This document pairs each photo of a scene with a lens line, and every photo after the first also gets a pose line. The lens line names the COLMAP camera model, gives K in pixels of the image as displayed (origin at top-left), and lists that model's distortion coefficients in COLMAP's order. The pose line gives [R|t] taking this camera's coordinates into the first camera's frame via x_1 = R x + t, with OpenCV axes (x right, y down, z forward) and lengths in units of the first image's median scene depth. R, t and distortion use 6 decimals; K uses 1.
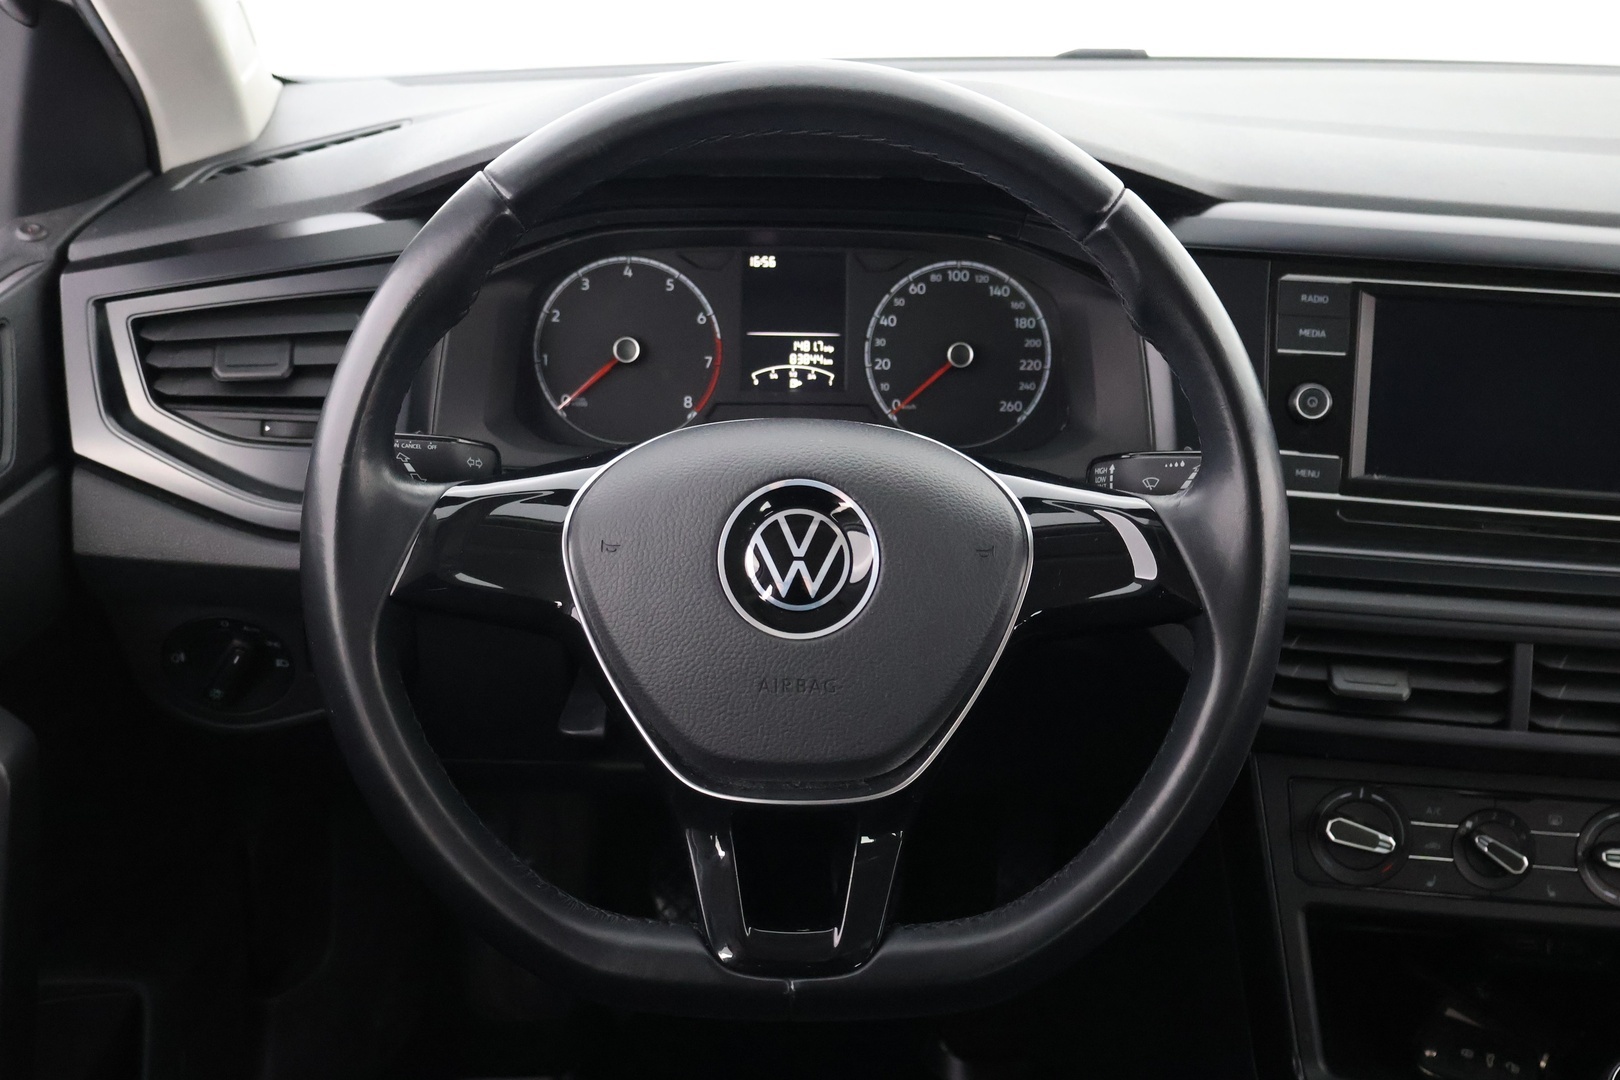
lens RADIAL K [[1766.9, 0, 810.0], [0, 1766.9, 540.0], [0, 0, 1]] dist [-0.008469, 0.004130]
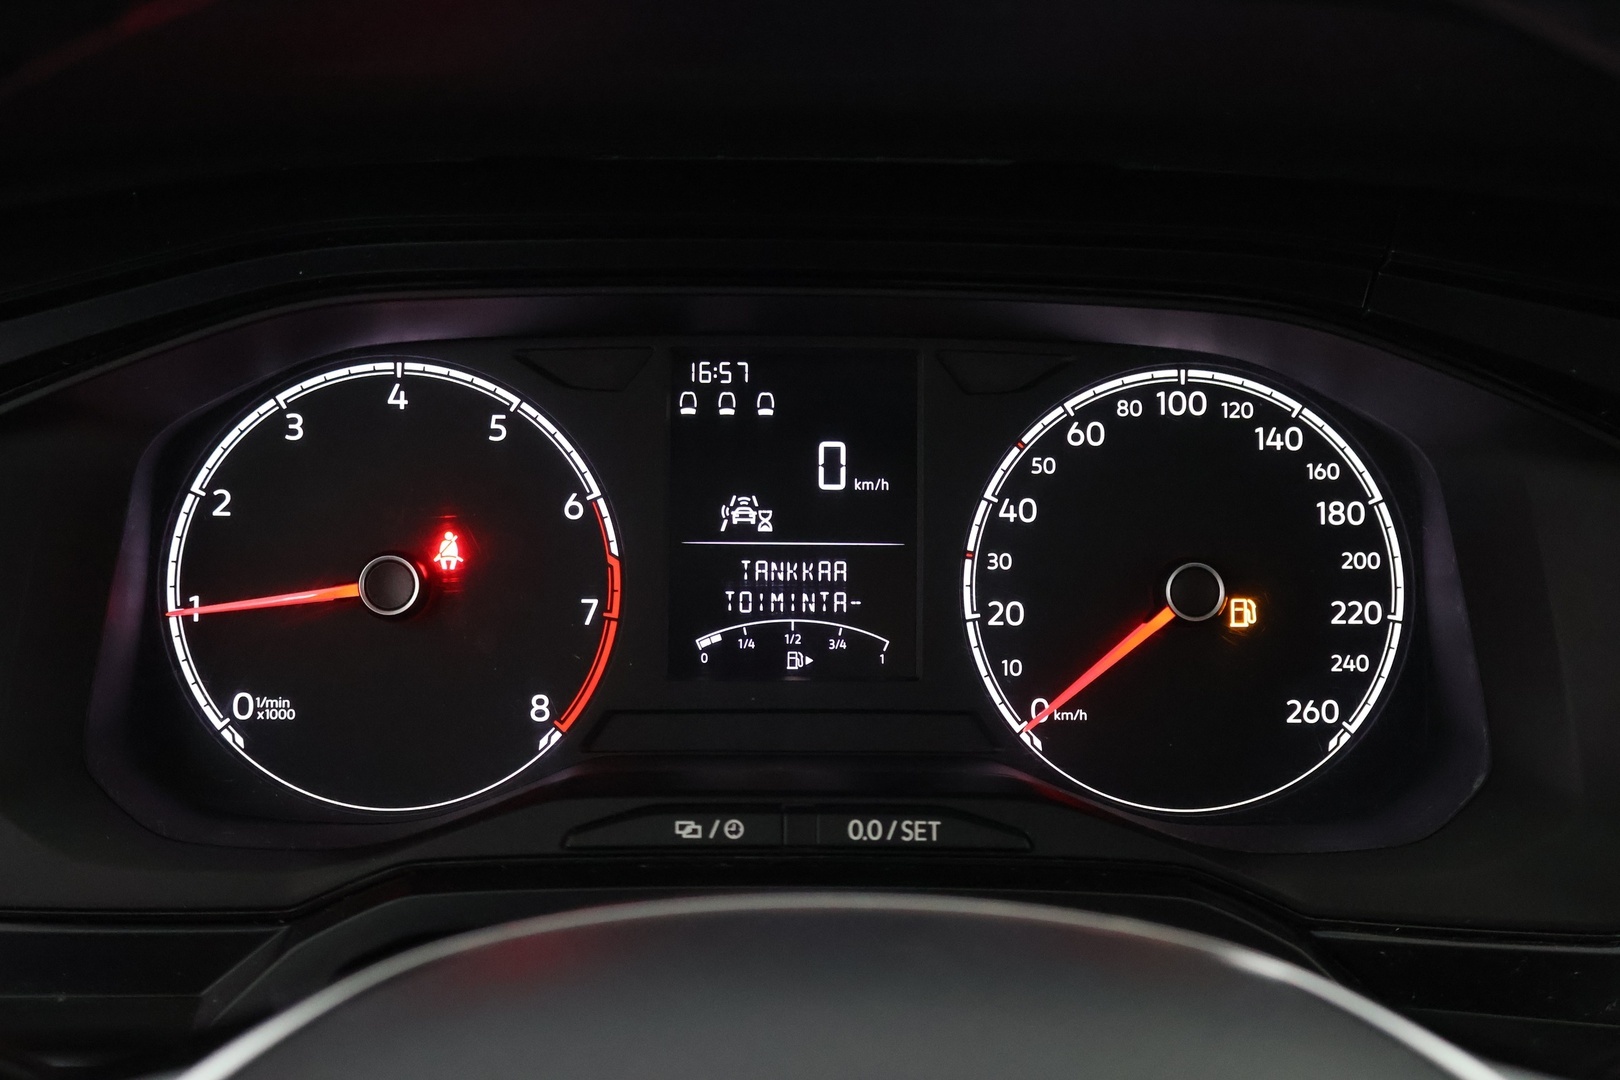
lens RADIAL K [[2036.7, 0, 810.0], [0, 2036.7, 540.0], [0, 0, 1]] dist [-0.009398, -0.003706]
pose [[0.999842, -0.005826, 0.016806, -0.013430], [0.007166, 0.996704, -0.080813, -0.078250], [-0.016280, 0.080920, 0.996588, 0.518367]]
